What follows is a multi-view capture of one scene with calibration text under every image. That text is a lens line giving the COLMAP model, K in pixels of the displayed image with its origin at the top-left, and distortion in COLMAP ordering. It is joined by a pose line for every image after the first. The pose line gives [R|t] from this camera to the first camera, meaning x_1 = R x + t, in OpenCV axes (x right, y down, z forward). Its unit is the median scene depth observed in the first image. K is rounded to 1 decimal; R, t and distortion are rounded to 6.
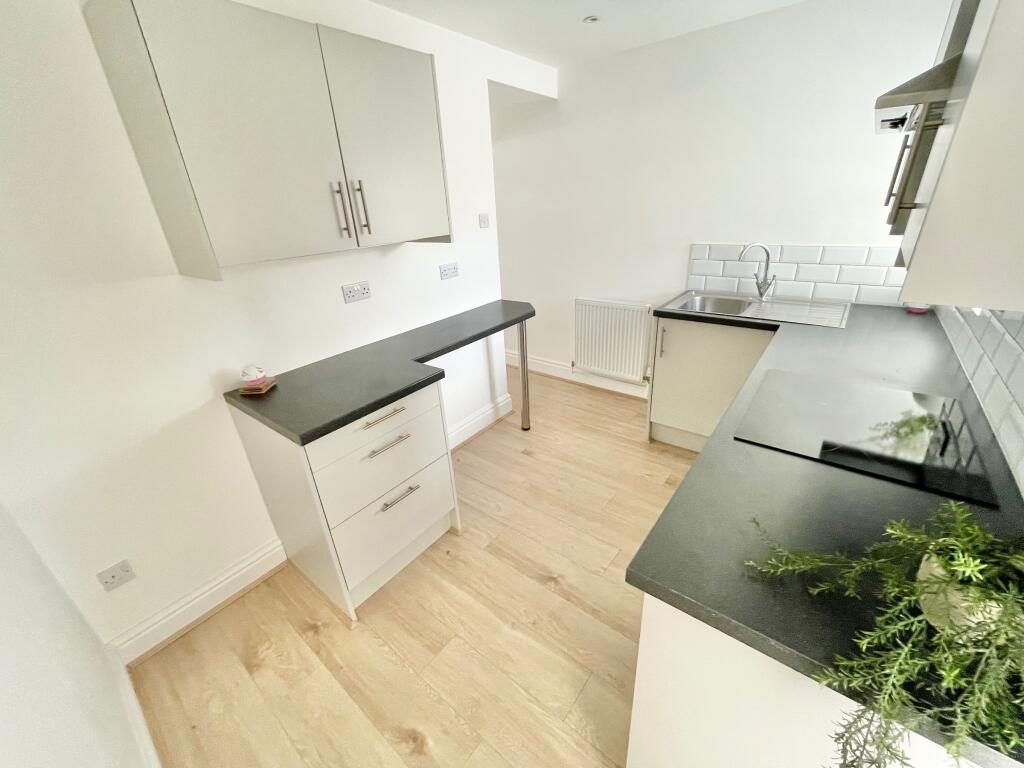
lens RADIAL K [[414.8, 0, 504.9], [0, 414.8, 378.4], [0, 0, 1]] dist [-0.006211, 0.001591]
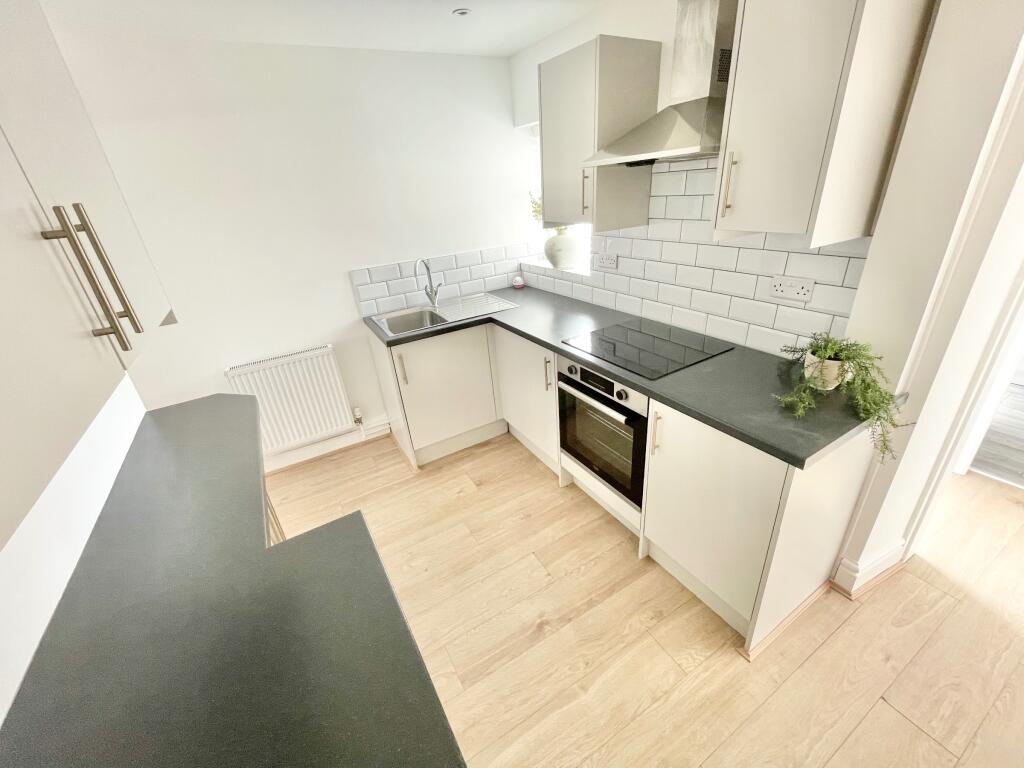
lens RADIAL K [[414.8, 0, 509.1], [0, 414.8, 384.0], [0, 0, 1]] dist [-0.006211, 0.001591]
pose [[0.359418, -0.378140, 0.853129, -0.433250], [0.424583, 0.880377, 0.211343, -0.186452], [-0.830992, 0.286263, 0.476975, 0.410711]]
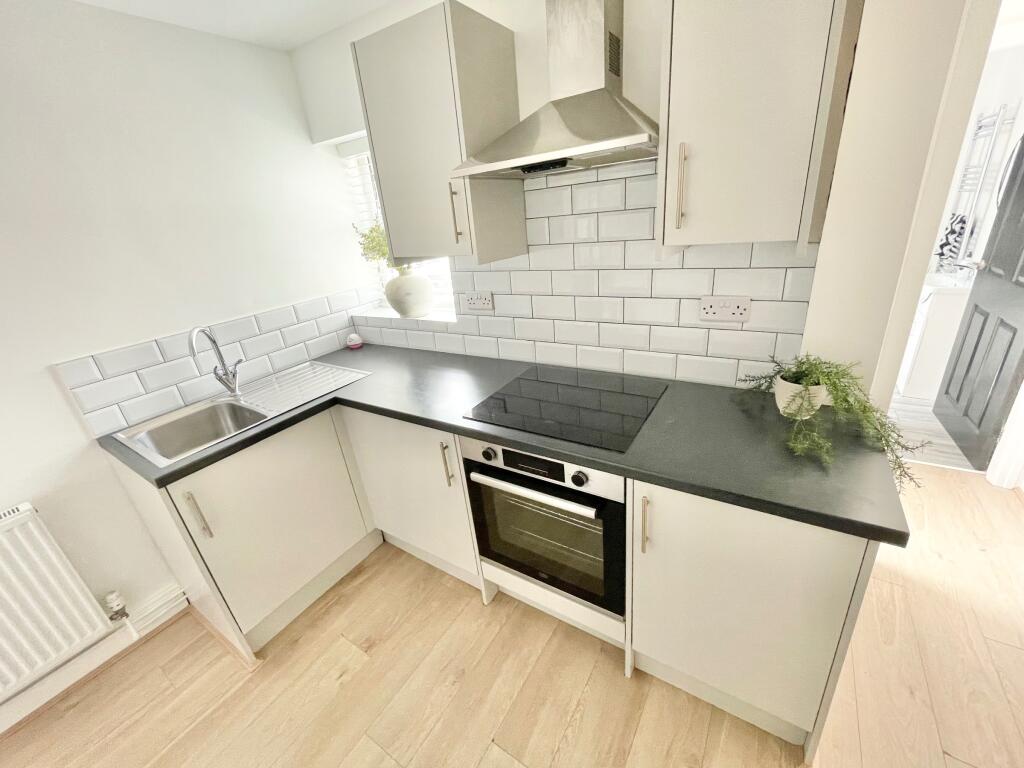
lens RADIAL K [[414.8, 0, 508.8], [0, 414.8, 382.9], [0, 0, 1]] dist [-0.006211, 0.001591]
pose [[-0.104189, -0.318778, 0.942086, -0.161912], [0.490101, 0.807787, 0.327537, -0.250695], [-0.865416, 0.495843, 0.072071, 0.599319]]
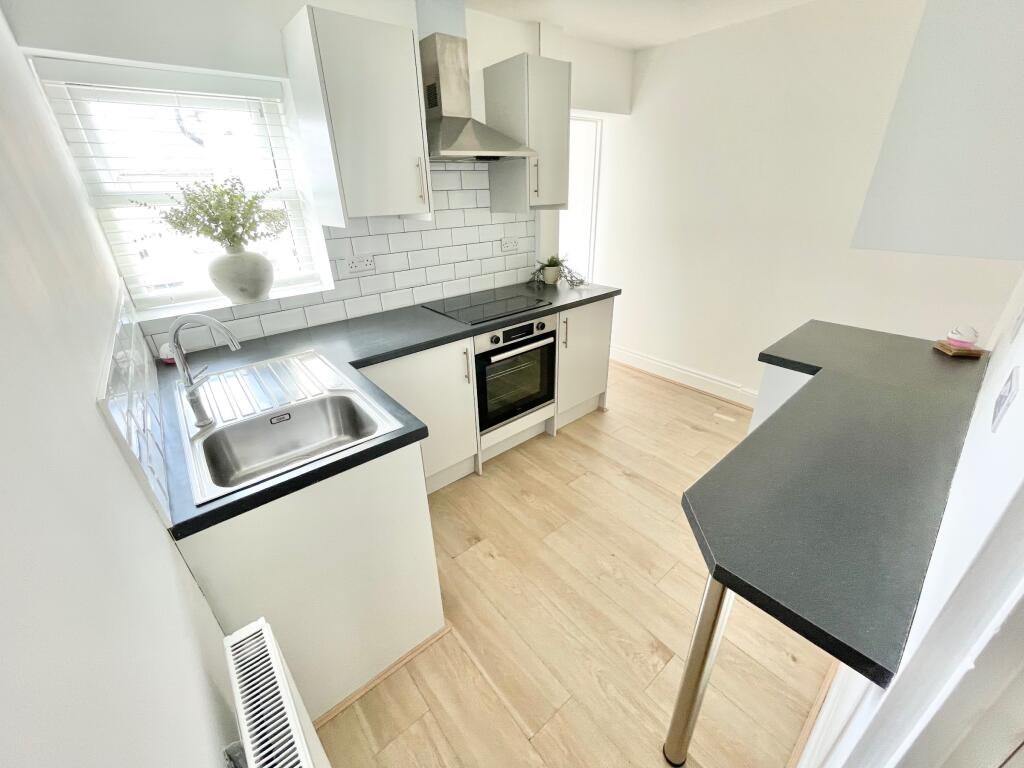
lens RADIAL K [[414.8, 0, 513.2], [0, 414.8, 381.9], [0, 0, 1]] dist [-0.006211, 0.001591]
pose [[-0.979757, -0.006267, 0.200093, 0.183038], [0.145644, 0.663431, 0.733926, -0.639148], [-0.137347, 0.748212, -0.649088, 1.478104]]
